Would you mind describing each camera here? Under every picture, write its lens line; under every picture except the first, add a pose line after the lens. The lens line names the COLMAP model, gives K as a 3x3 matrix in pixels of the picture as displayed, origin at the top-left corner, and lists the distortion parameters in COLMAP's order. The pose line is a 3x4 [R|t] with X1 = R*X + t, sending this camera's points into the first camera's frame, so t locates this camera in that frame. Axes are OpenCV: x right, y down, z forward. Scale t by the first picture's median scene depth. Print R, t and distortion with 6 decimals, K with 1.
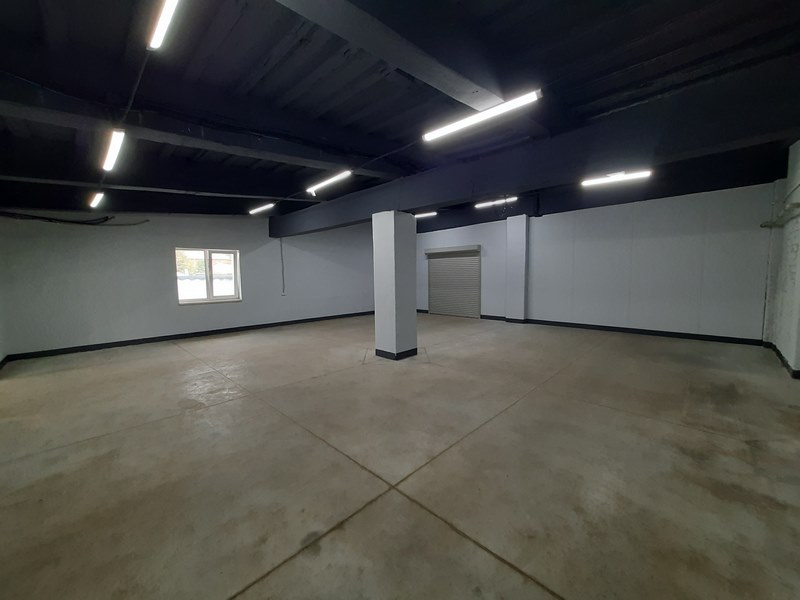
lens RADIAL K [[316.0, 0, 404.2], [0, 316.0, 299.6], [0, 0, 1]] dist [0.015470, 0.000267]
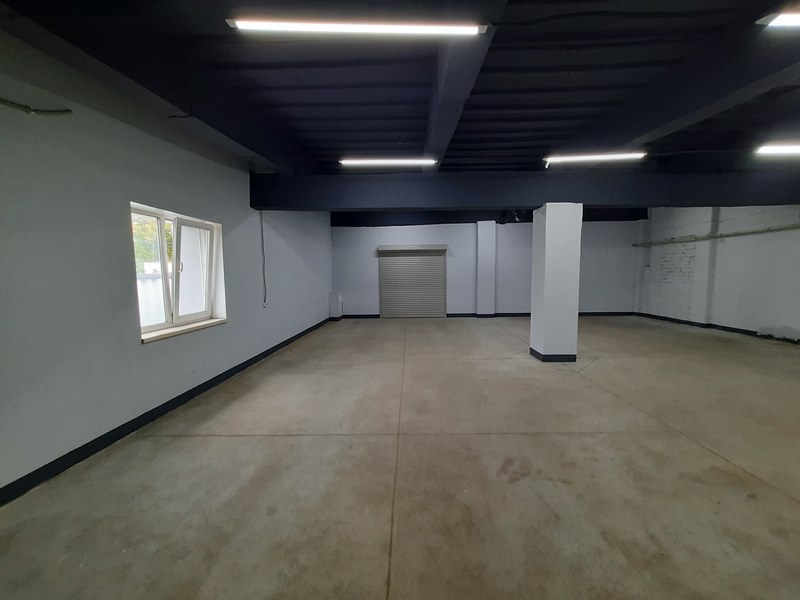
lens RADIAL K [[316.0, 0, 404.2], [0, 316.0, 299.6], [0, 0, 1]] dist [0.015470, 0.000267]
pose [[0.730310, -0.047996, 0.681428, -0.622612], [0.054166, 0.998457, 0.012274, -0.019816], [-0.680965, 0.027946, 0.731782, 0.390629]]
